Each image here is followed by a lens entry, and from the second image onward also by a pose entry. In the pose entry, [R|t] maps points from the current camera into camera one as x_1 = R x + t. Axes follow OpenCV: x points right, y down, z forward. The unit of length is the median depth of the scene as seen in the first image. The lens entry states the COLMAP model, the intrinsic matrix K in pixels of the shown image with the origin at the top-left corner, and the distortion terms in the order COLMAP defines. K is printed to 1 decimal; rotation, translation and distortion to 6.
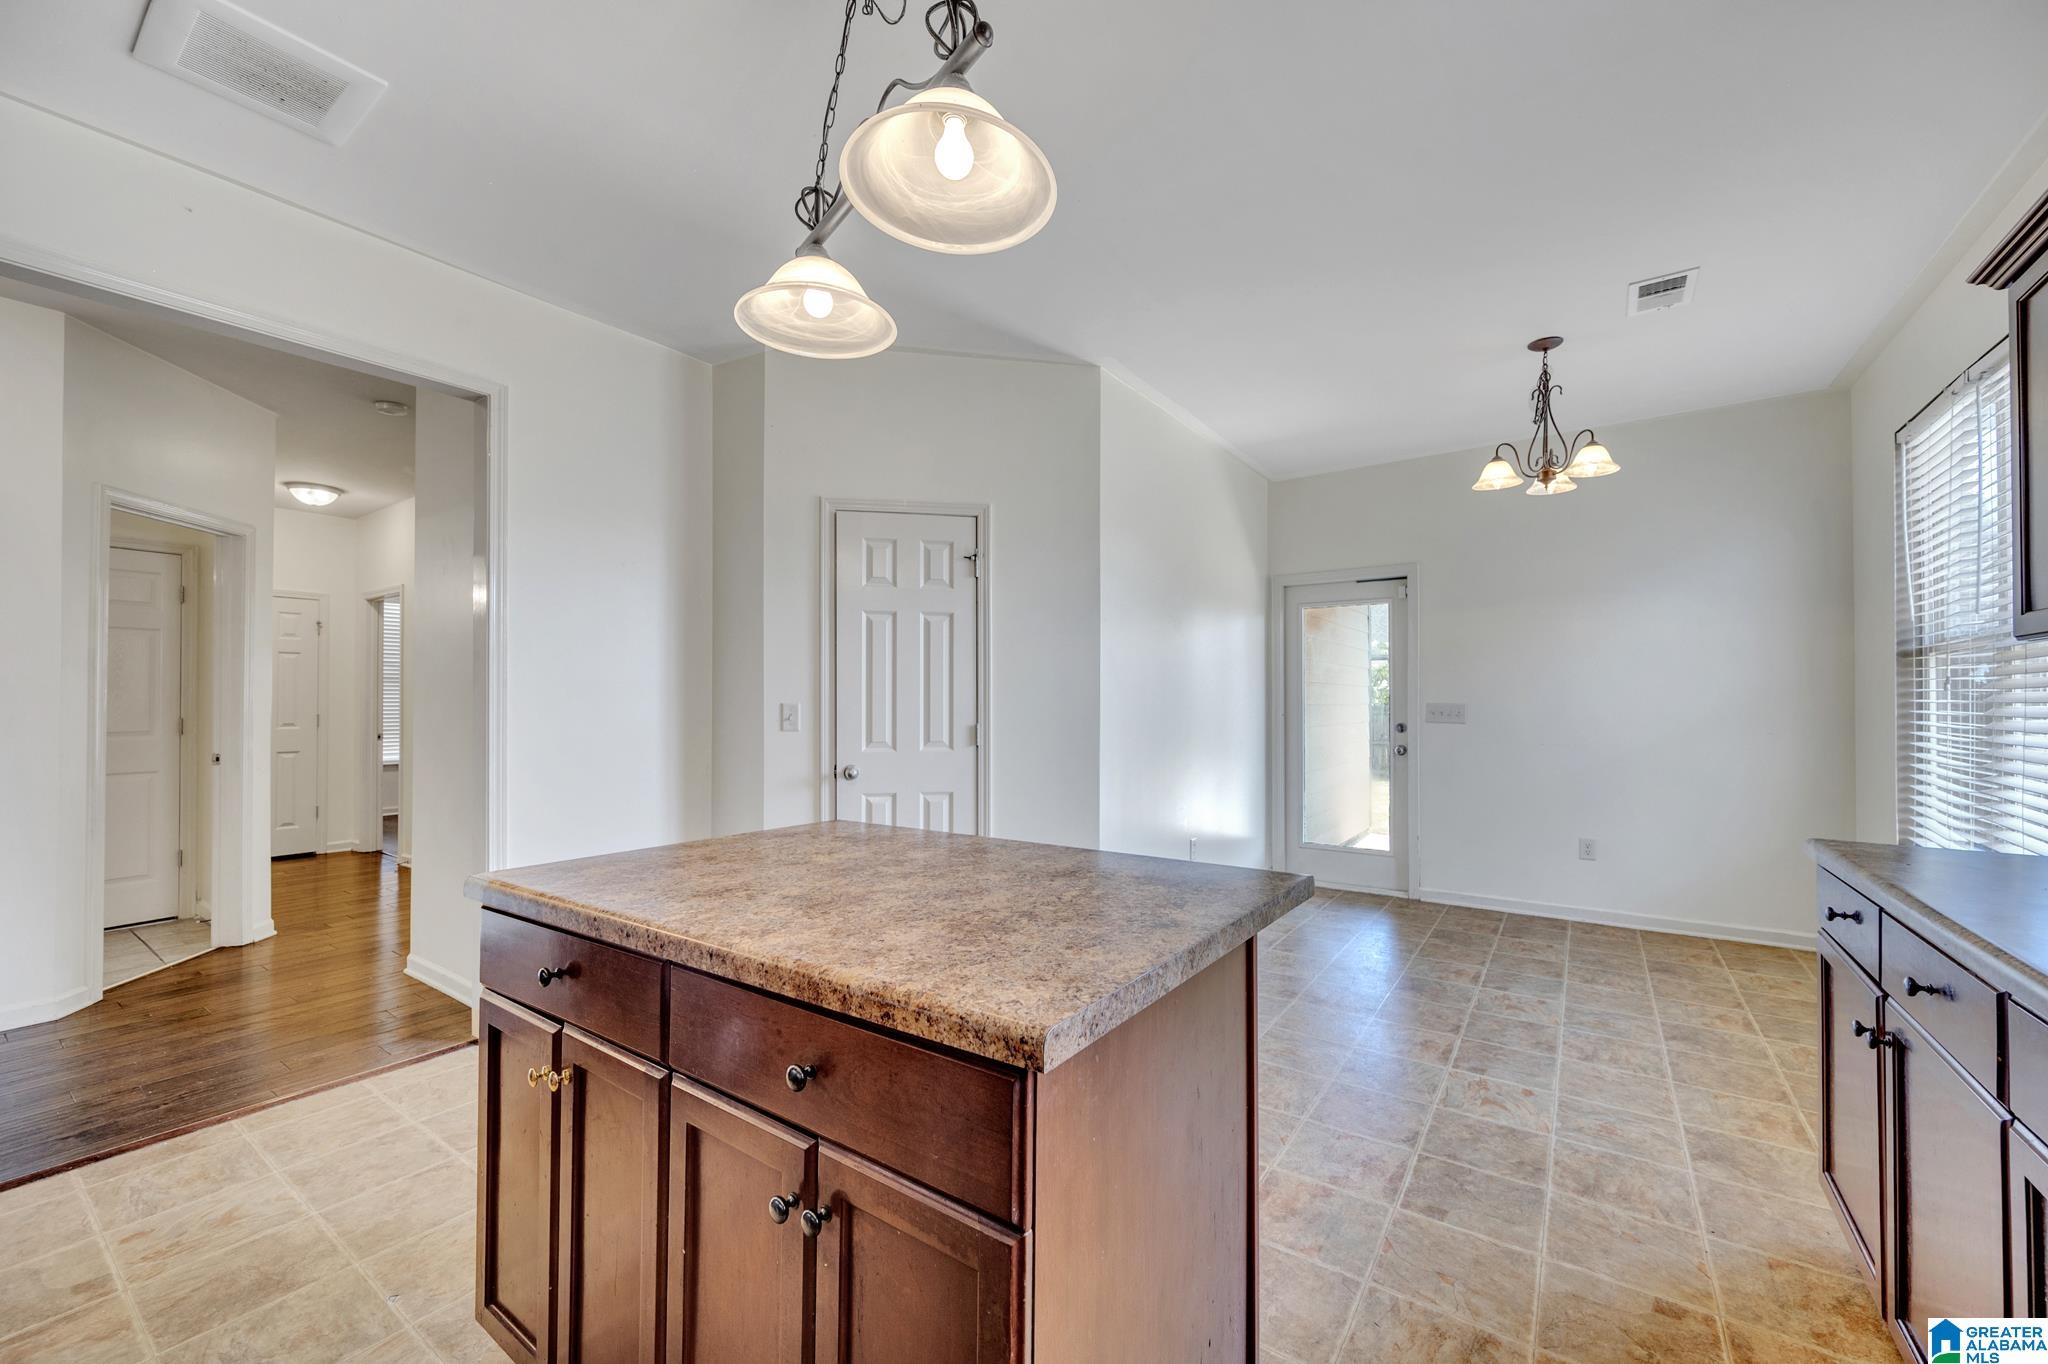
lens RADIAL K [[805.5, 0, 1028.5], [0, 805.5, 692.9], [0, 0, 1]] dist [-0.001439, 0.000029]
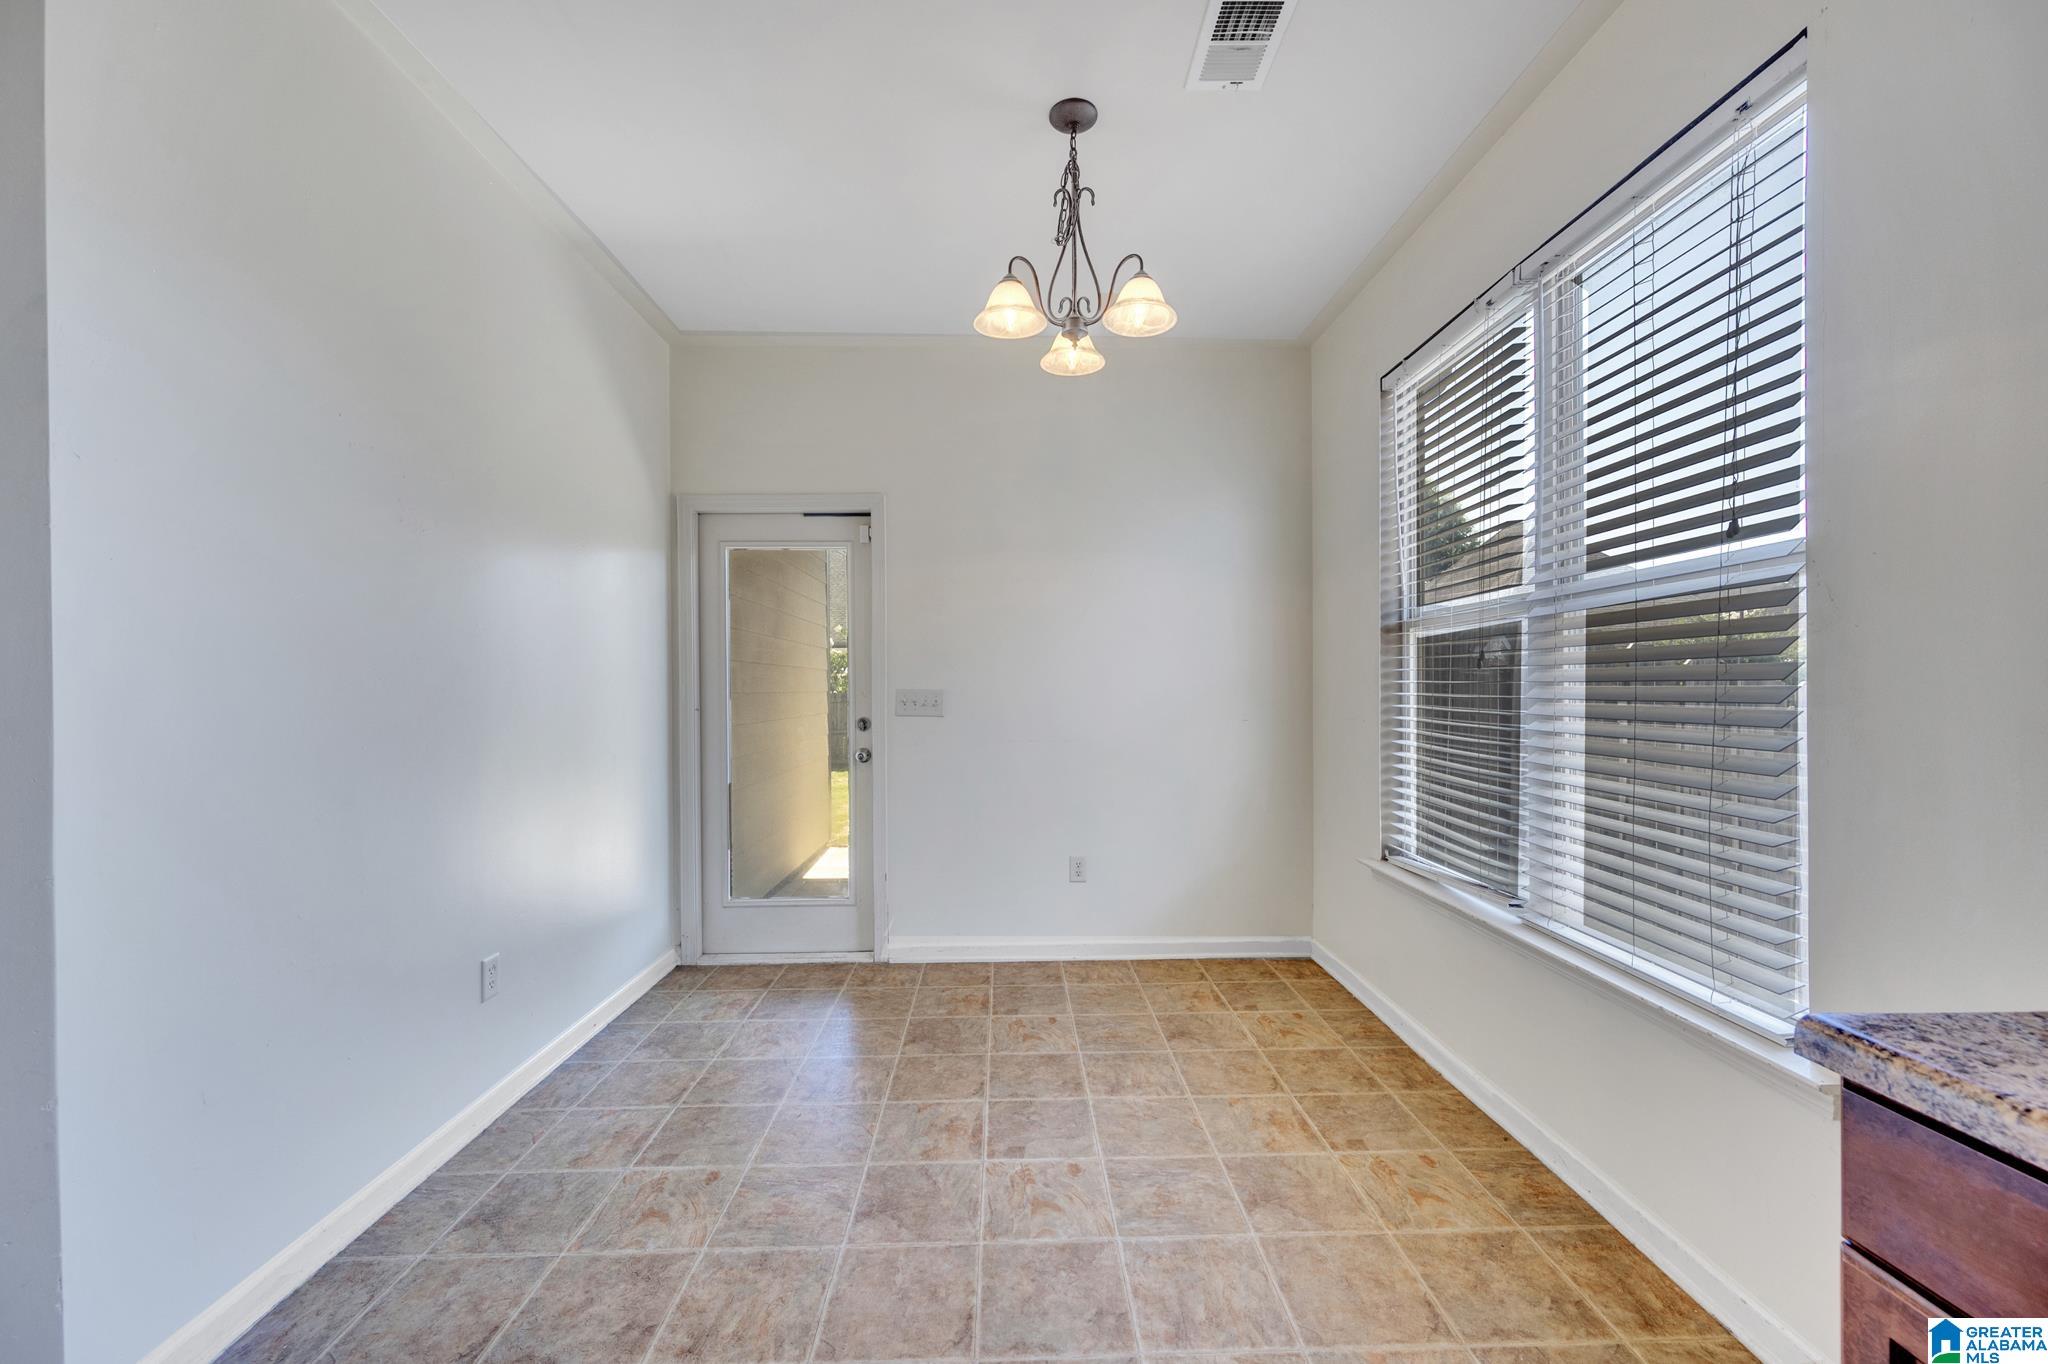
lens RADIAL K [[805.5, 0, 1023.4], [0, 805.5, 688.8], [0, 0, 1]] dist [-0.001439, 0.000029]
pose [[0.808736, -0.005535, 0.588145, 0.232587], [0.001147, 0.999969, 0.007833, 0.009461], [-0.588170, -0.005660, 0.808717, 0.500749]]
